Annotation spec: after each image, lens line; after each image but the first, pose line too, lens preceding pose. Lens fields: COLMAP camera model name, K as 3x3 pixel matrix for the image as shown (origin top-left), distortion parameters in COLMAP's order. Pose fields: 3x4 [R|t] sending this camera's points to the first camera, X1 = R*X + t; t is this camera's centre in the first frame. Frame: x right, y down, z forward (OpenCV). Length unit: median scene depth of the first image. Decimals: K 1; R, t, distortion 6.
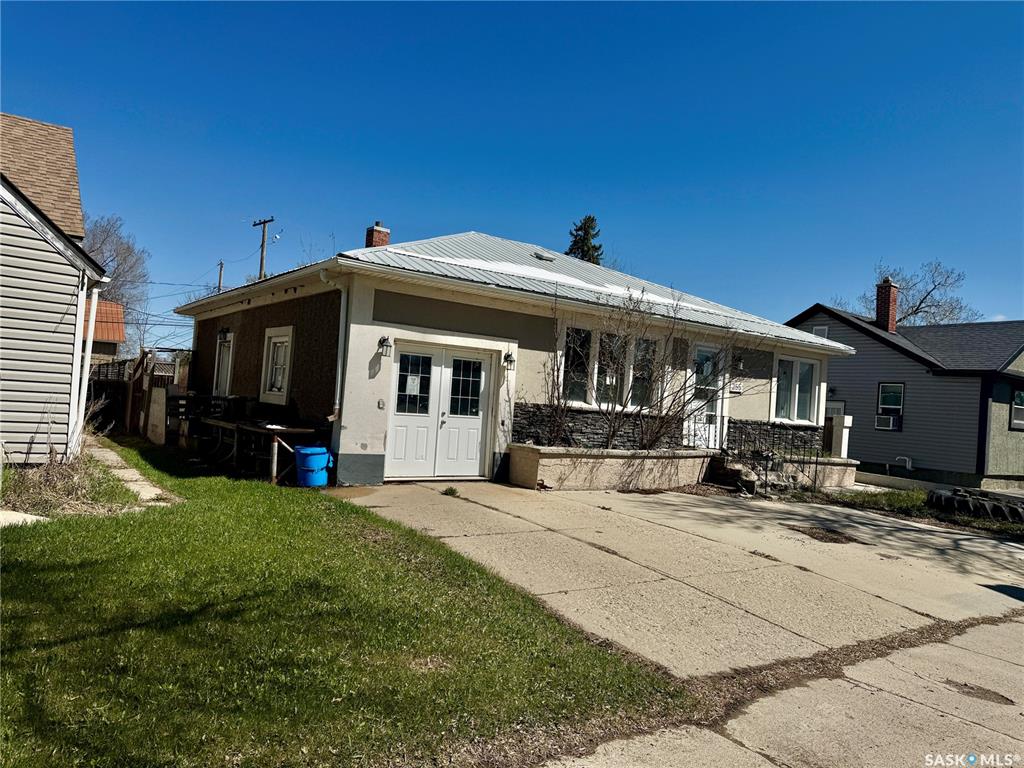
lens RADIAL K [[718.5, 0, 512.0], [0, 718.5, 384.0], [0, 0, 1]] dist [0.139372, -0.225779]
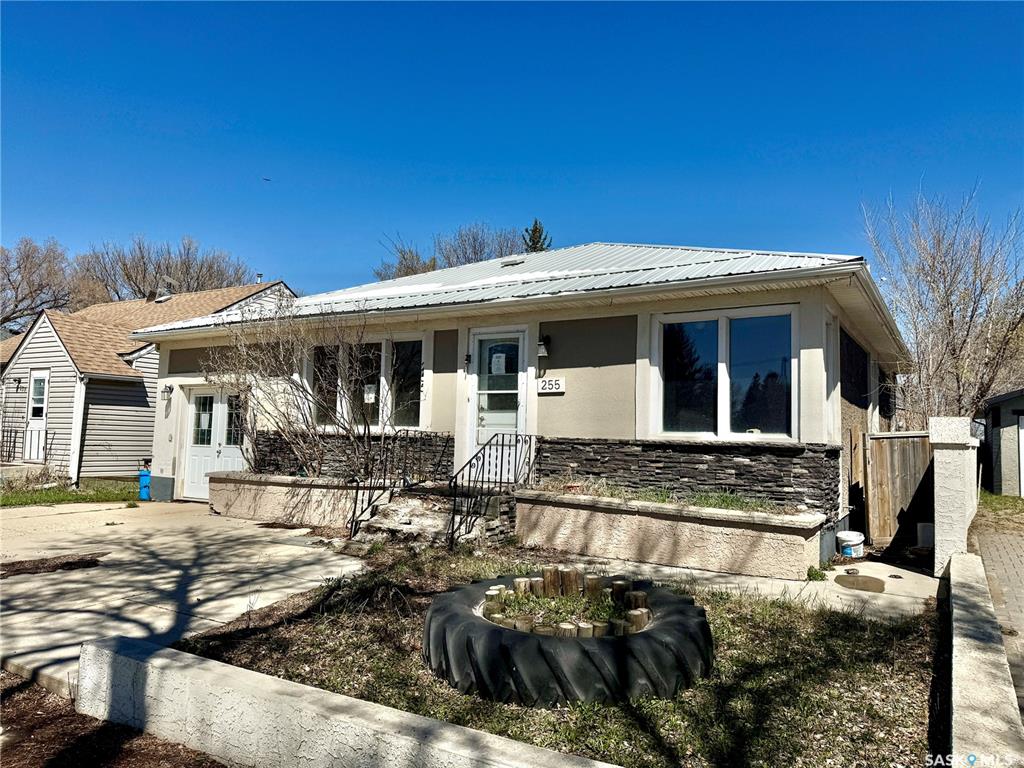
lens RADIAL K [[718.5, 0, 512.0], [0, 718.5, 384.0], [0, 0, 1]] dist [0.139372, -0.225779]
pose [[0.386914, -0.133046, -0.912467, 1.085558], [0.027311, 0.990756, -0.132880, 0.106584], [0.921711, 0.026493, 0.386971, 0.922594]]
